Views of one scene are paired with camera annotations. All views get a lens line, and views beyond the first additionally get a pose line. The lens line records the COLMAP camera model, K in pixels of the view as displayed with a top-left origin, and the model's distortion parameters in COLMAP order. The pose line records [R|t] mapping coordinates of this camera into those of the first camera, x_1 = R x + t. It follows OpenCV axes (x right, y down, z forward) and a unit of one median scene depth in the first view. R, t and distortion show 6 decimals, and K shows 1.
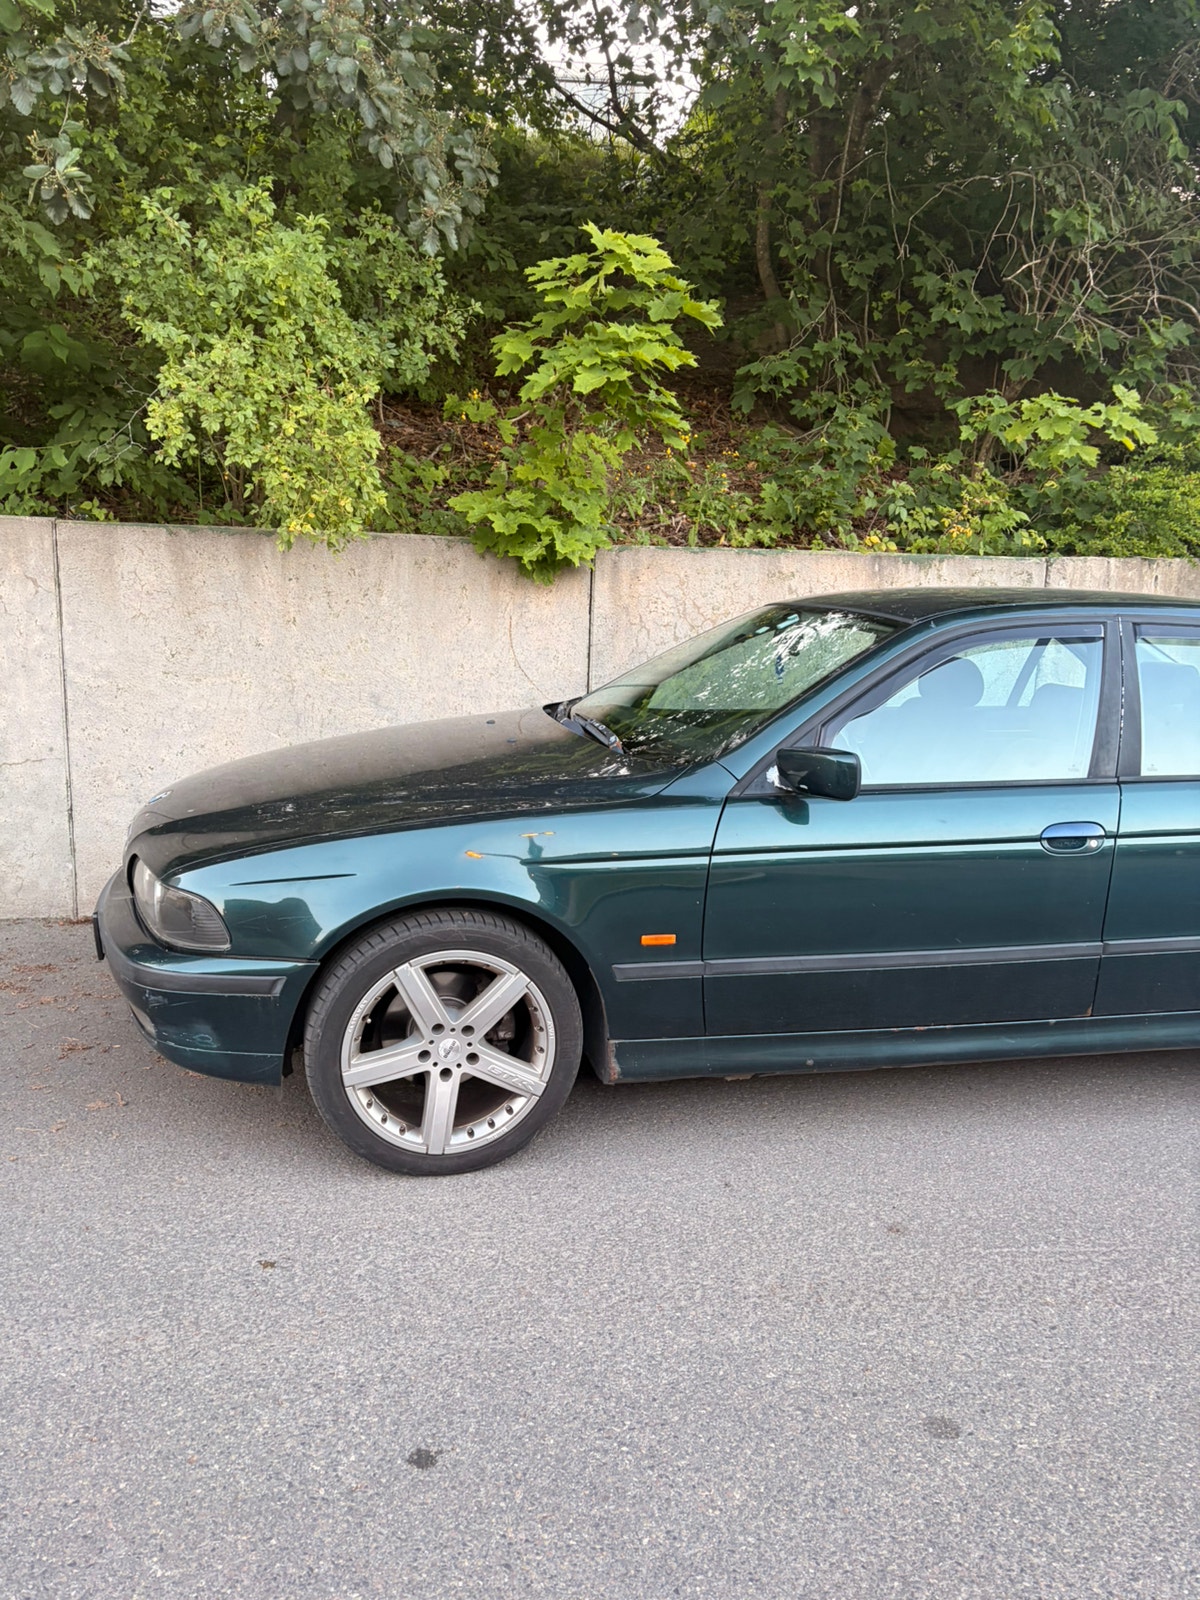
lens RADIAL K [[1224.1, 0, 600.0], [0, 1224.1, 800.0], [0, 0, 1]] dist [0.056095, -0.065117]
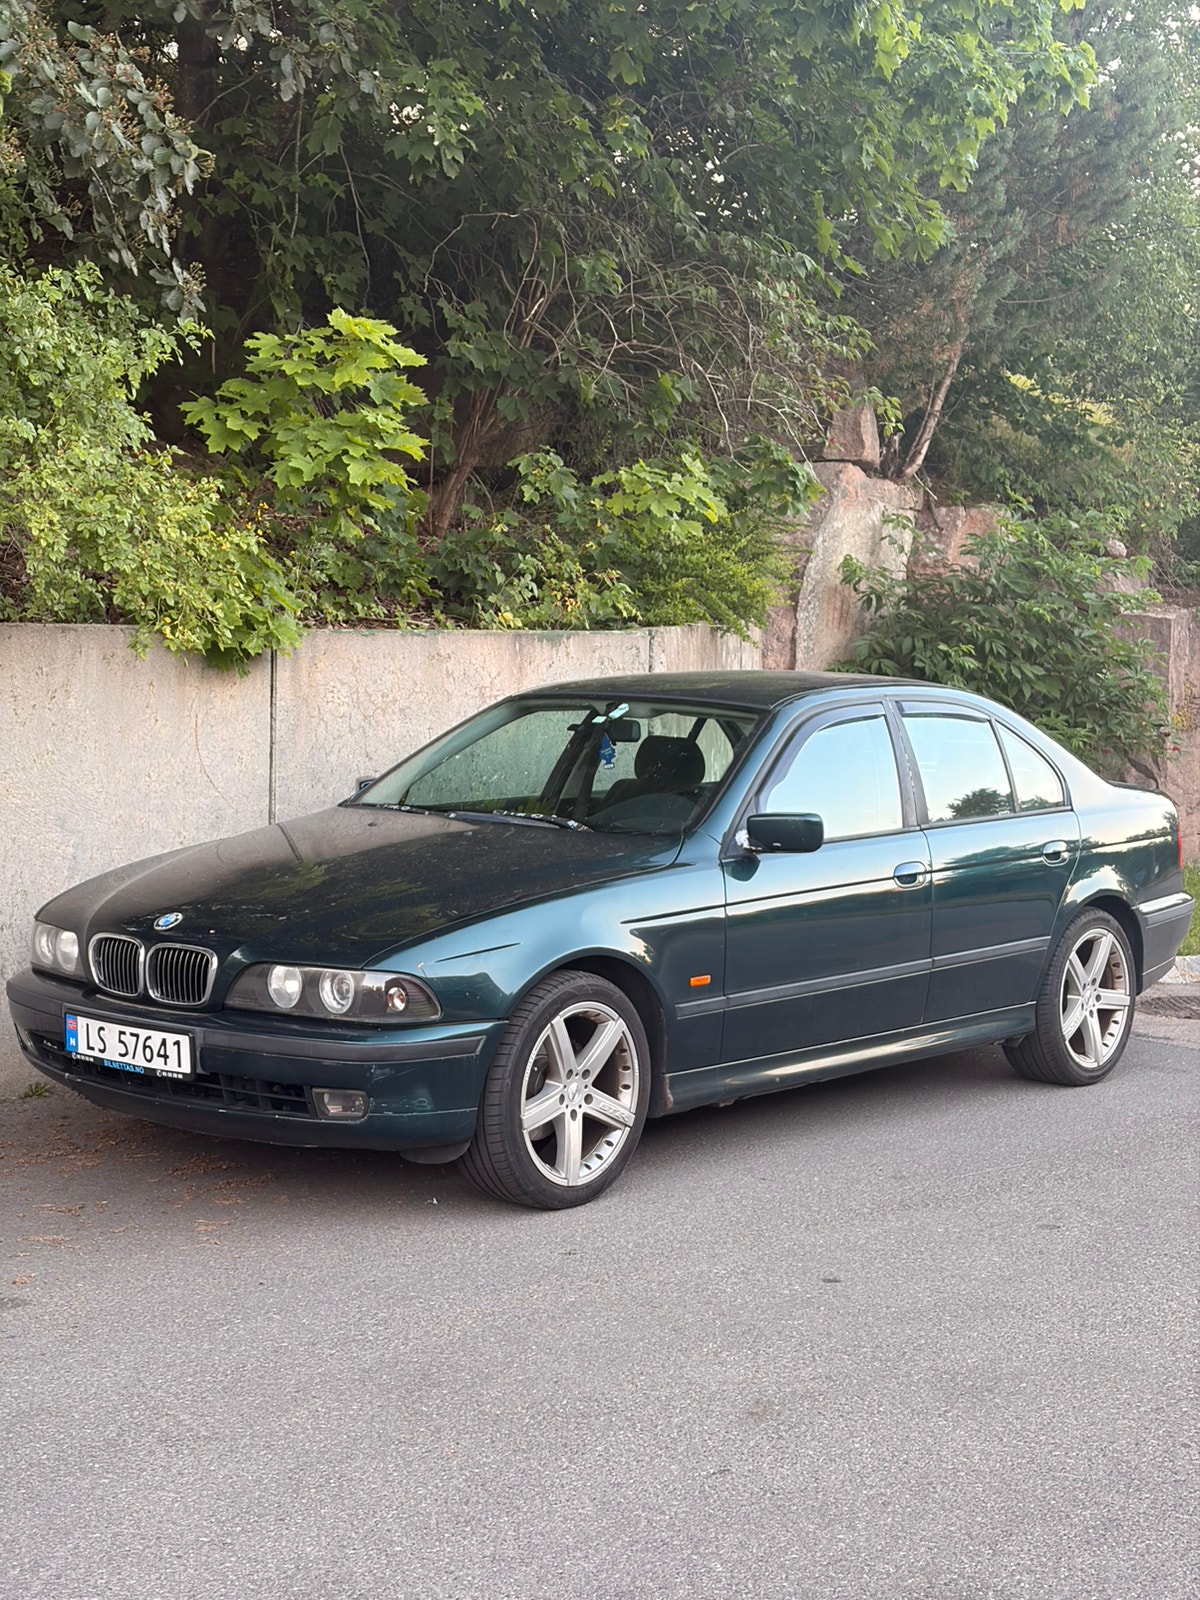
lens RADIAL K [[2402.0, 0, 600.0], [0, 2402.0, 800.0], [0, 0, 1]] dist [0.228641, -1.034377]
pose [[0.812856, -0.063973, 0.578941, -0.940248], [0.116324, 0.991757, -0.053735, 0.036695], [-0.570731, 0.111023, 0.813597, -0.598301]]
